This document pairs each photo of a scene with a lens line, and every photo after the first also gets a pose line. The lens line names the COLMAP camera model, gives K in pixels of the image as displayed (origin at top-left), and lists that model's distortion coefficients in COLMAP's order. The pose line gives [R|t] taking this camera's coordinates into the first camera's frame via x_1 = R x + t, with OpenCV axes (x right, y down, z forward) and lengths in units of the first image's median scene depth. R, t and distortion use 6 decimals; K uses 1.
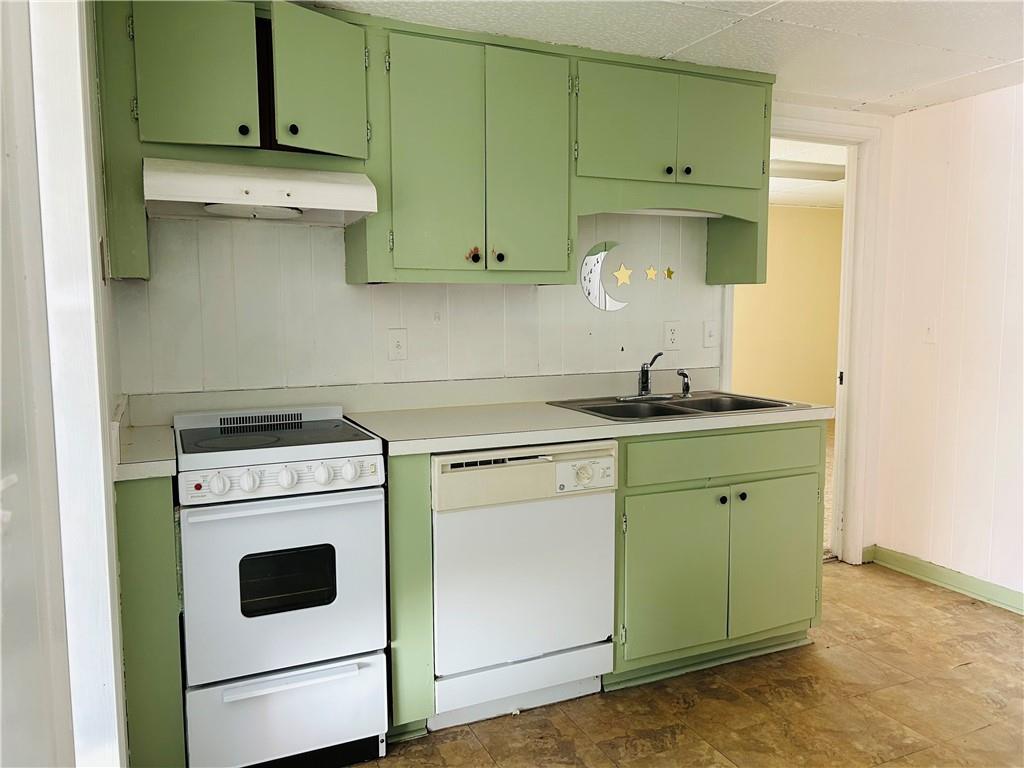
lens RADIAL K [[767.8, 0, 512.7], [0, 767.8, 383.2], [0, 0, 1]] dist [0.057554, -0.090044]
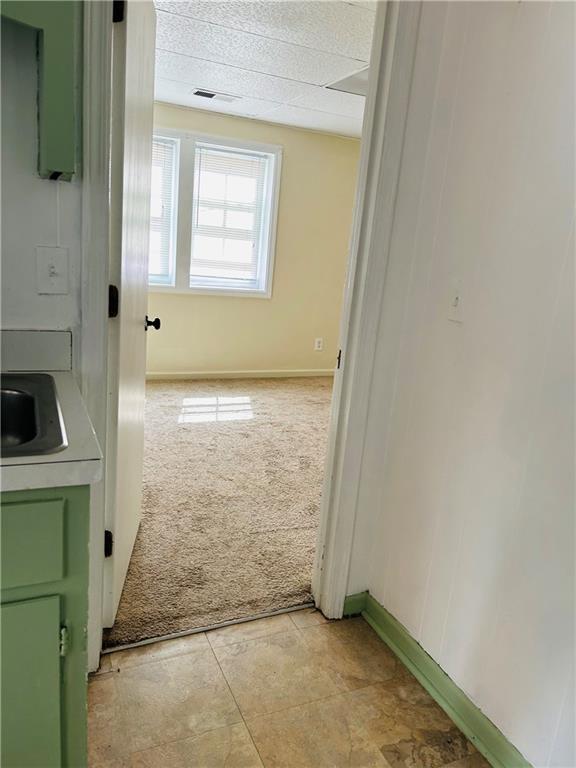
lens RADIAL K [[578.0, 0, 308.6], [0, 578.0, 375.9], [0, 0, 1]] dist [0.037121, -0.042462]
pose [[0.994723, 0.096267, 0.035488, 0.548101], [-0.099854, 0.987831, 0.119240, -0.071514], [-0.023578, -0.122154, 0.992231, 0.712629]]
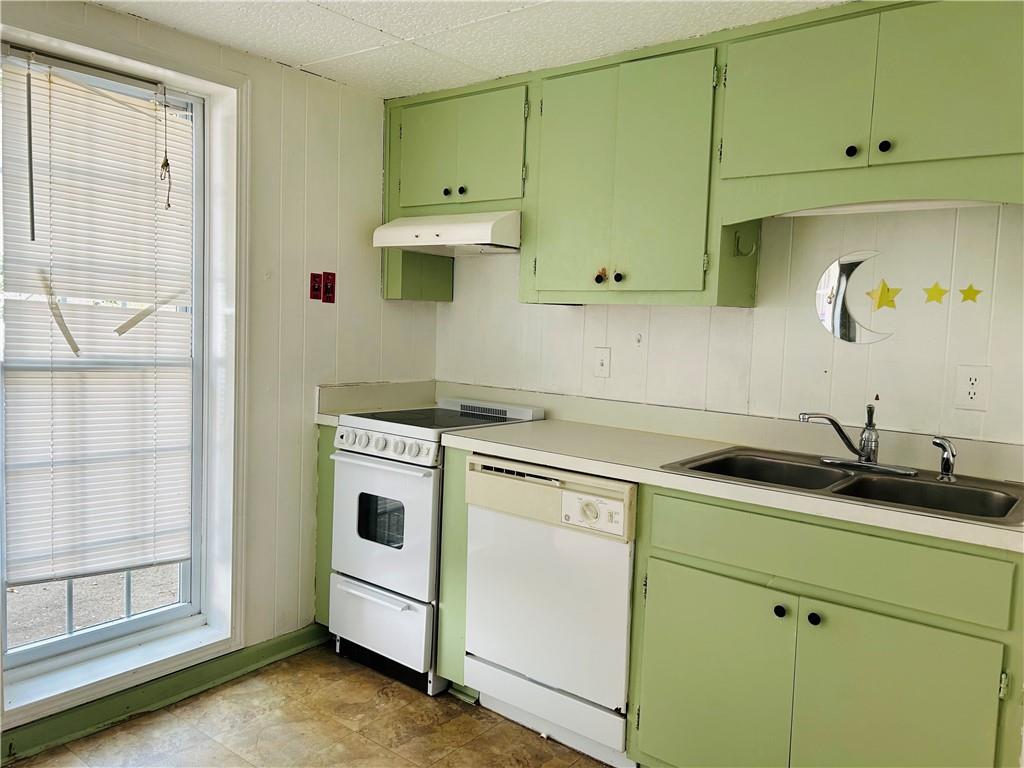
lens RADIAL K [[770.6, 0, 519.6], [0, 770.6, 379.5], [0, 0, 1]] dist [0.037121, -0.042462]
pose [[0.454225, 0.091673, -0.886158, 0.762308], [-0.128284, 0.991056, 0.036769, -0.053647], [0.881602, 0.096979, 0.461923, 0.434413]]
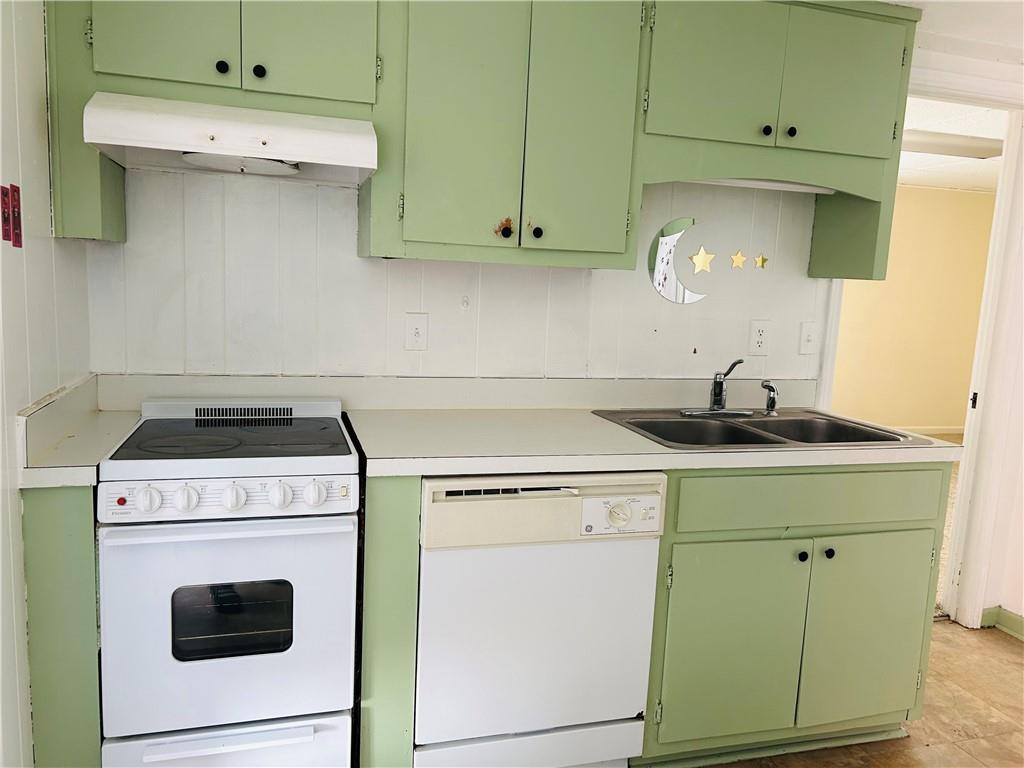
lens RADIAL K [[770.5, 0, 505.3], [0, 770.5, 389.0], [0, 0, 1]] dist [0.037777, -0.044074]
pose [[0.988704, 0.070069, -0.132497, 0.065332], [-0.064671, 0.996908, 0.044622, -0.033036], [0.135214, -0.035550, 0.990178, 0.183466]]
